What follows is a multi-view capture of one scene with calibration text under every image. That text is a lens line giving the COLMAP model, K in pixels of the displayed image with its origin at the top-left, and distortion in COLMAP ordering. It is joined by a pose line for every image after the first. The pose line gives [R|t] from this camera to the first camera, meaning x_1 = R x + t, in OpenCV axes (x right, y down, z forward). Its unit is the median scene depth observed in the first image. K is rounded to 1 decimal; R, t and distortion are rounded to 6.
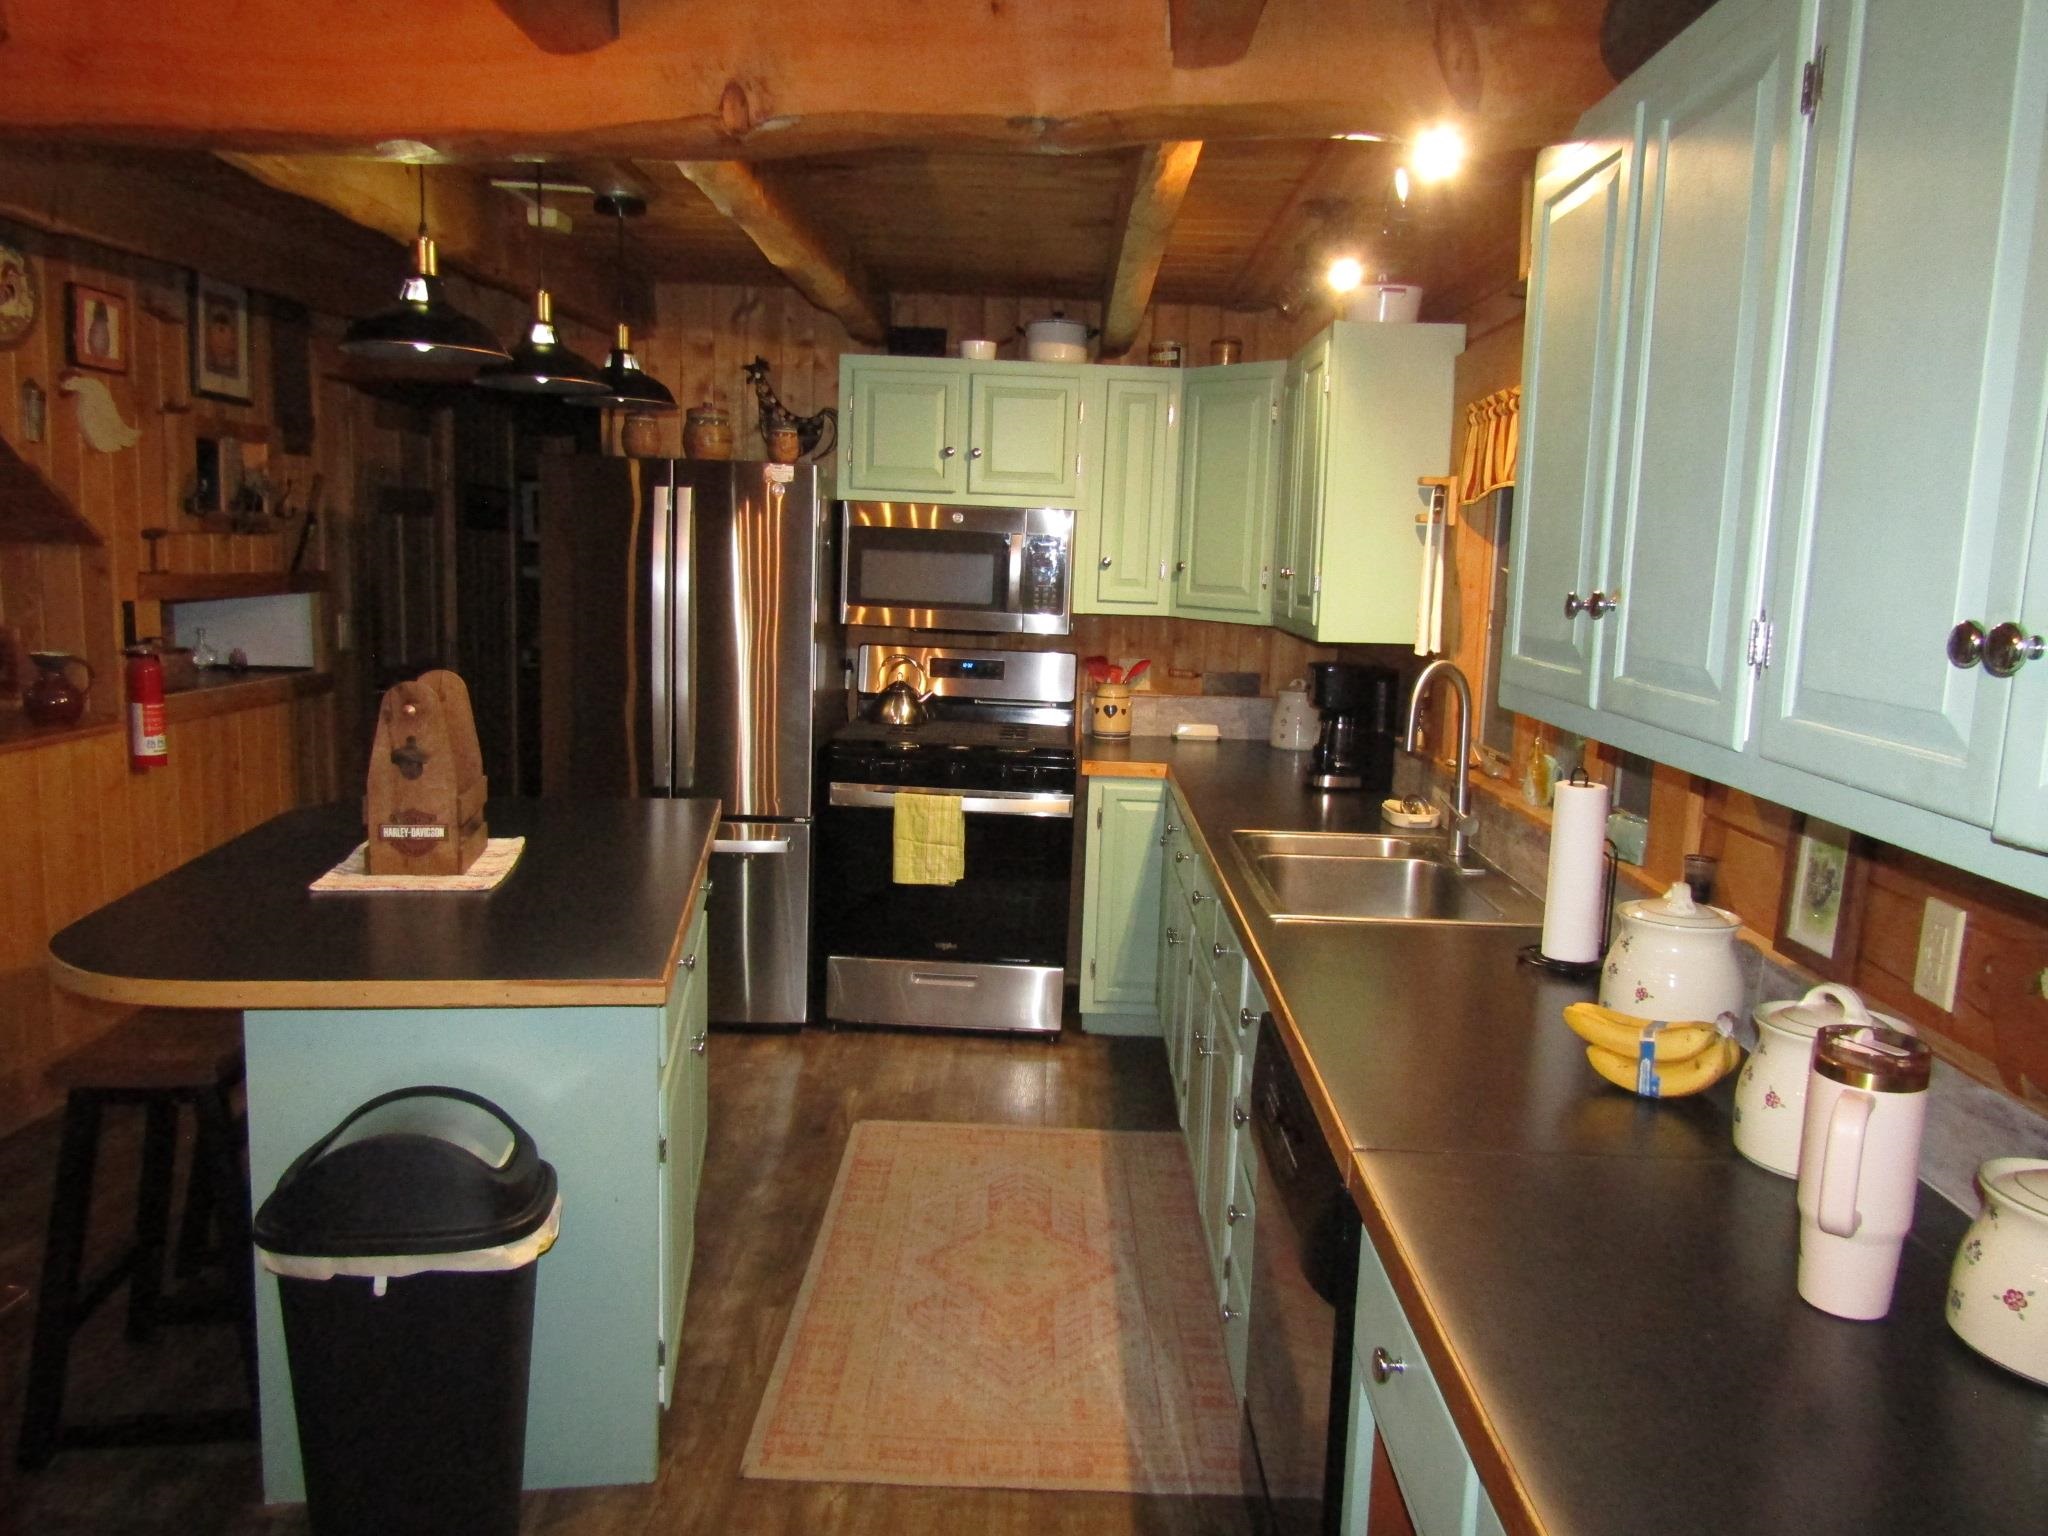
lens RADIAL K [[1448.5, 0, 1033.6], [0, 1448.5, 770.9], [0, 0, 1]] dist [-0.012688, 0.001042]
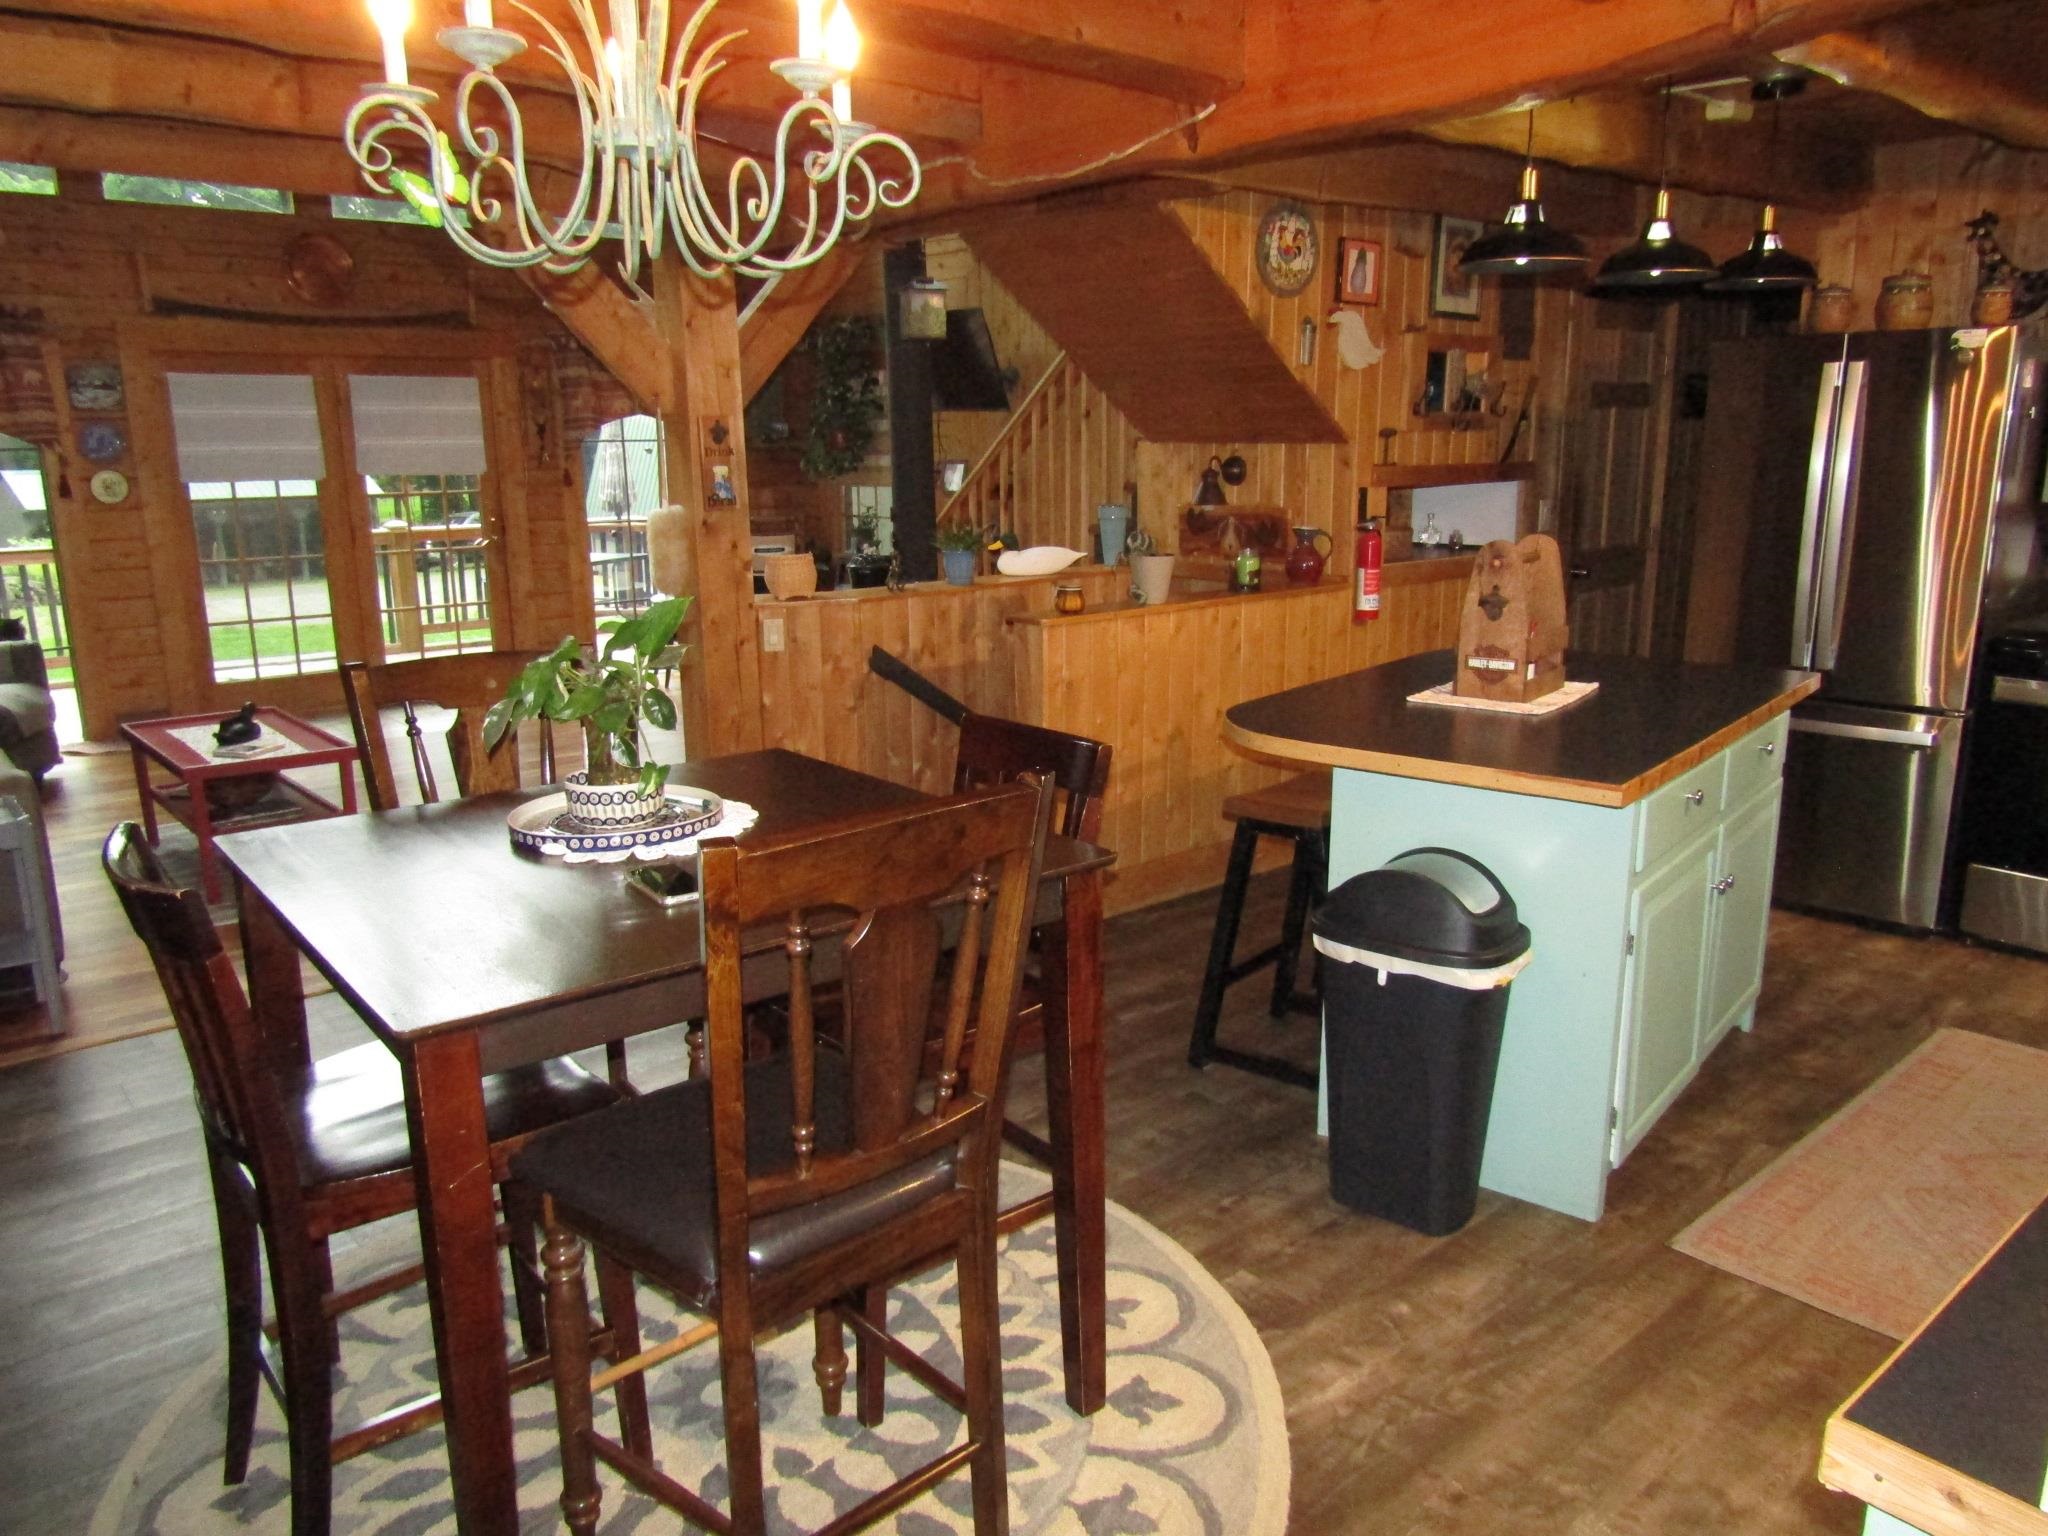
lens RADIAL K [[1448.5, 0, 1022.6], [0, 1448.5, 767.8], [0, 0, 1]] dist [-0.012688, 0.001042]
pose [[0.662361, 0.124412, -0.738782, 0.143840], [-0.077356, 0.992202, 0.097733, 0.025794], [0.745180, -0.007585, 0.666820, -0.075129]]
